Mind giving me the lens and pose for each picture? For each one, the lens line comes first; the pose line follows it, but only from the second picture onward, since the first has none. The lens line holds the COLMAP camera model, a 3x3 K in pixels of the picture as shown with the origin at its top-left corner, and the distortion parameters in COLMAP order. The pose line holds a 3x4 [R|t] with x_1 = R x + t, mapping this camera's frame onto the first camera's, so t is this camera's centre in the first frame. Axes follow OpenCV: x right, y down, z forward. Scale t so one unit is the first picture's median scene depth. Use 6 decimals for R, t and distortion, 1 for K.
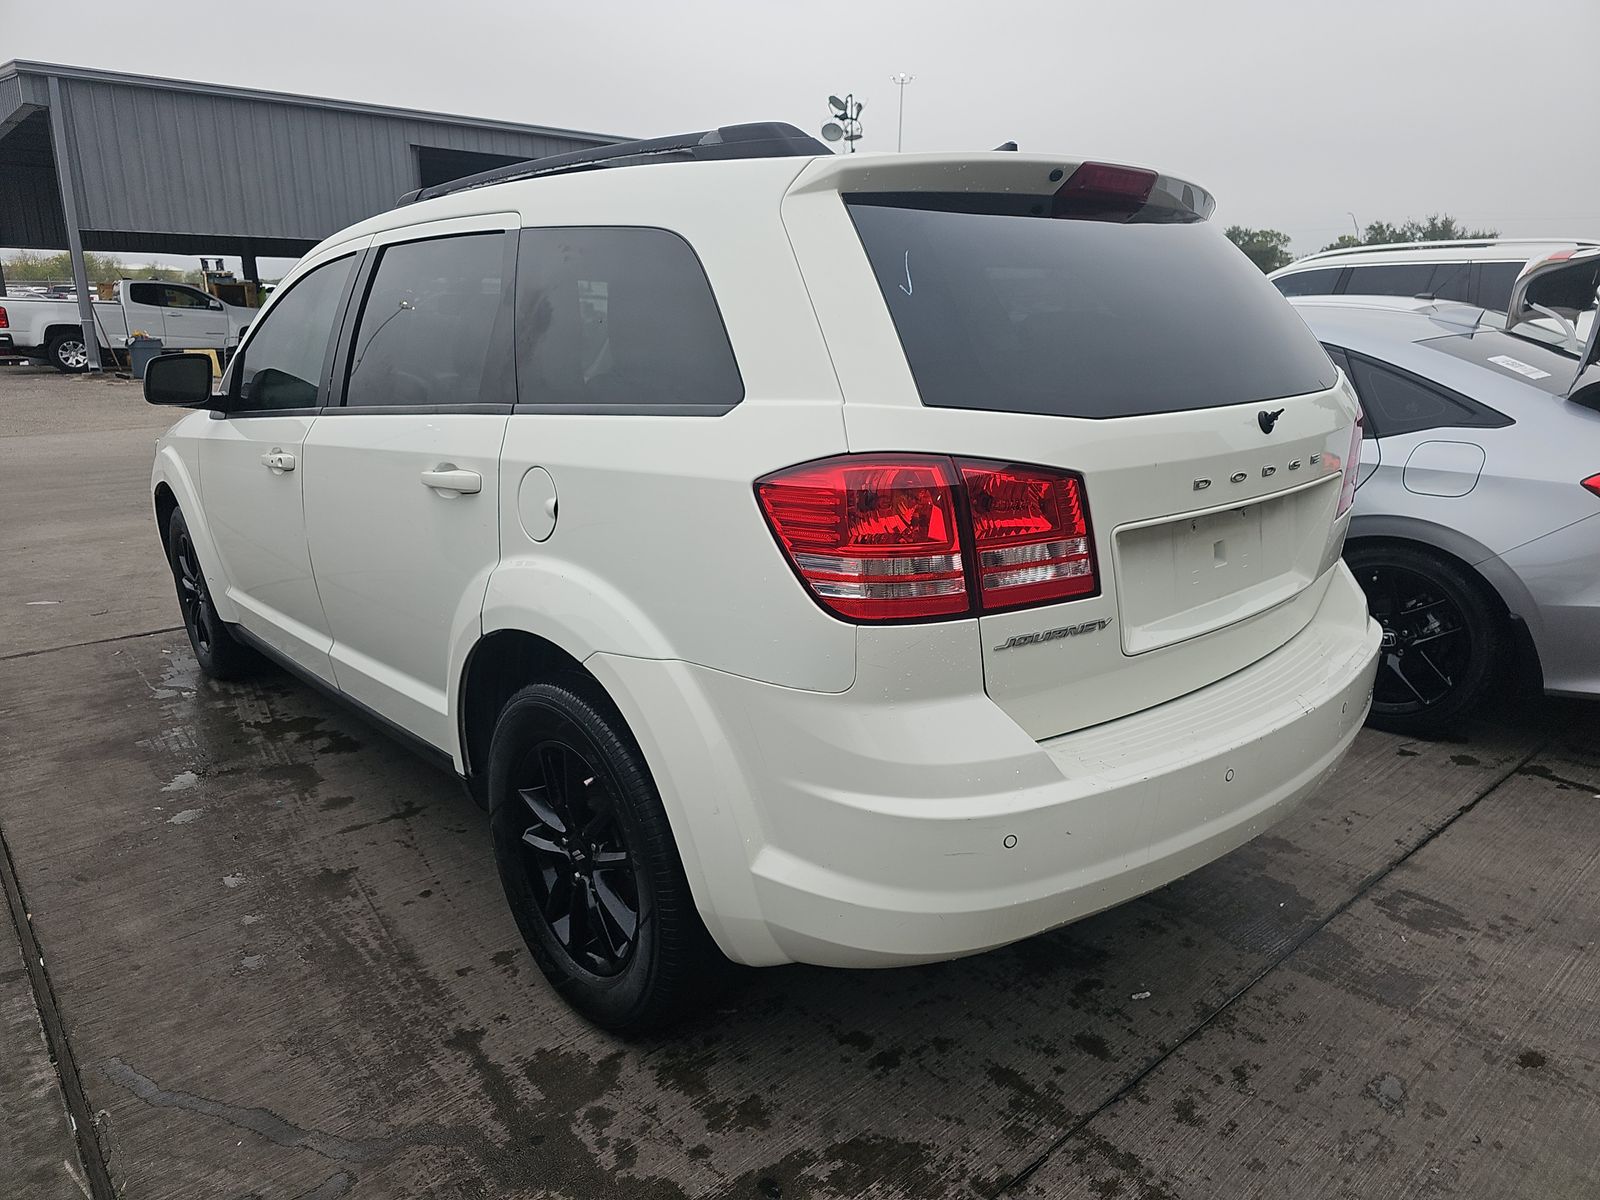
lens RADIAL K [[1064.3, 0, 820.7], [0, 1064.3, 591.2], [0, 0, 1]] dist [0.030442, -0.032711]
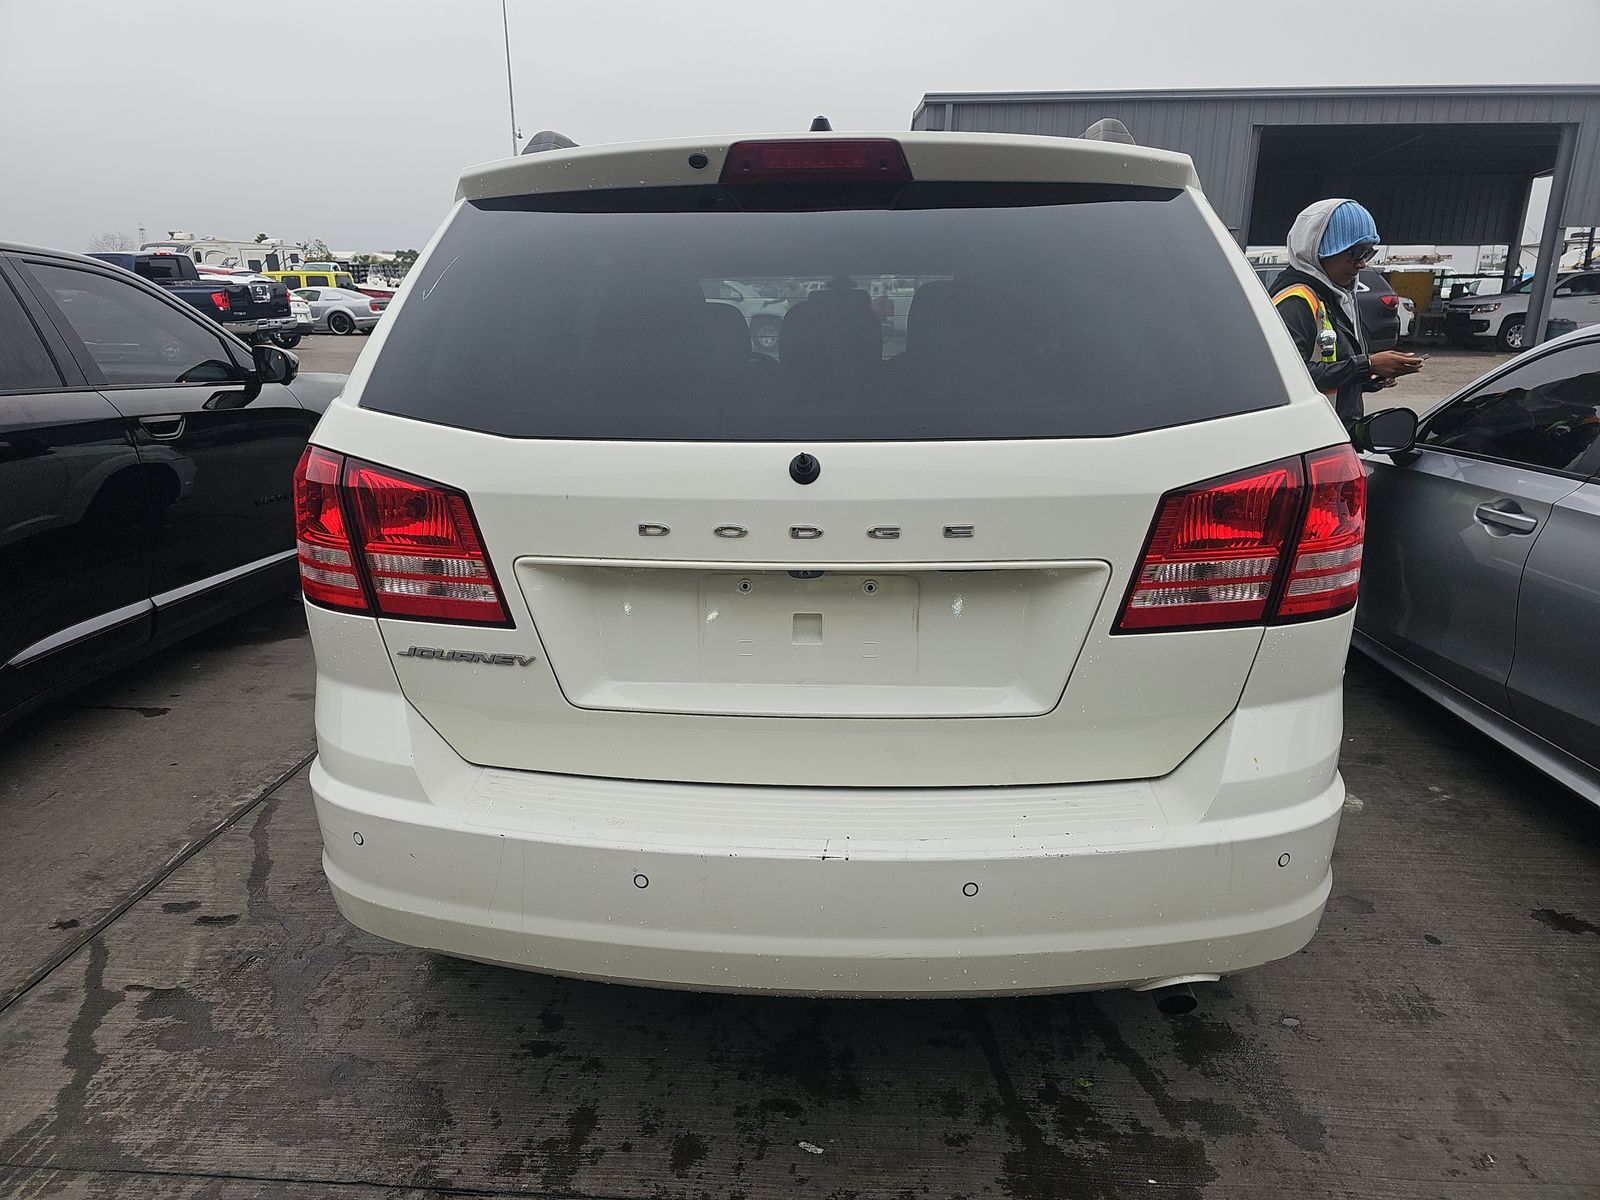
lens RADIAL K [[1064.3, 0, 788.3], [0, 1064.3, 589.3], [0, 0, 1]] dist [0.030442, -0.032711]
pose [[0.690463, 0.186492, -0.698915, 0.950626], [-0.177630, 0.980324, 0.086098, -0.134885], [0.701220, 0.064700, 0.710003, 0.455937]]
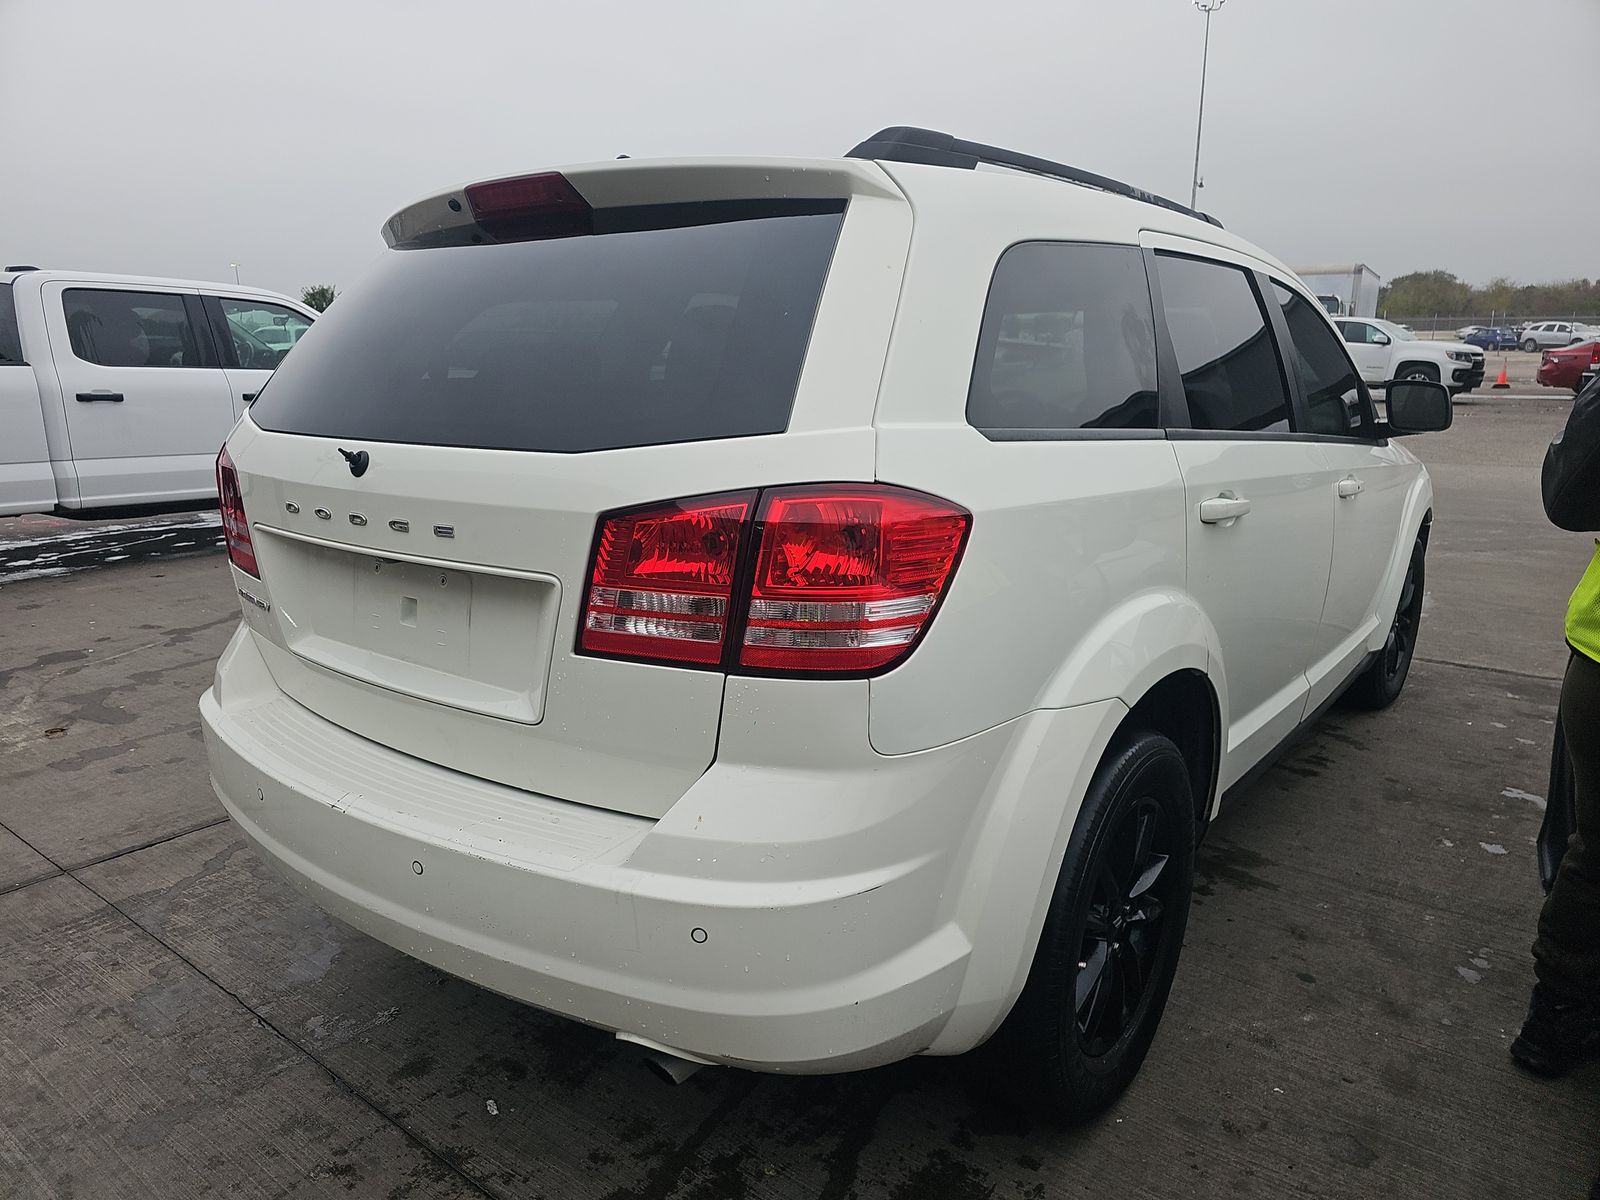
lens RADIAL K [[1064.3, 0, 791.7], [0, 1064.3, 603.0], [0, 0, 1]] dist [0.030442, -0.032711]
pose [[0.168095, 0.222327, -0.960372, 1.334523], [-0.243673, 0.953373, 0.178056, -0.288776], [0.955179, 0.204087, 0.214432, 1.167361]]
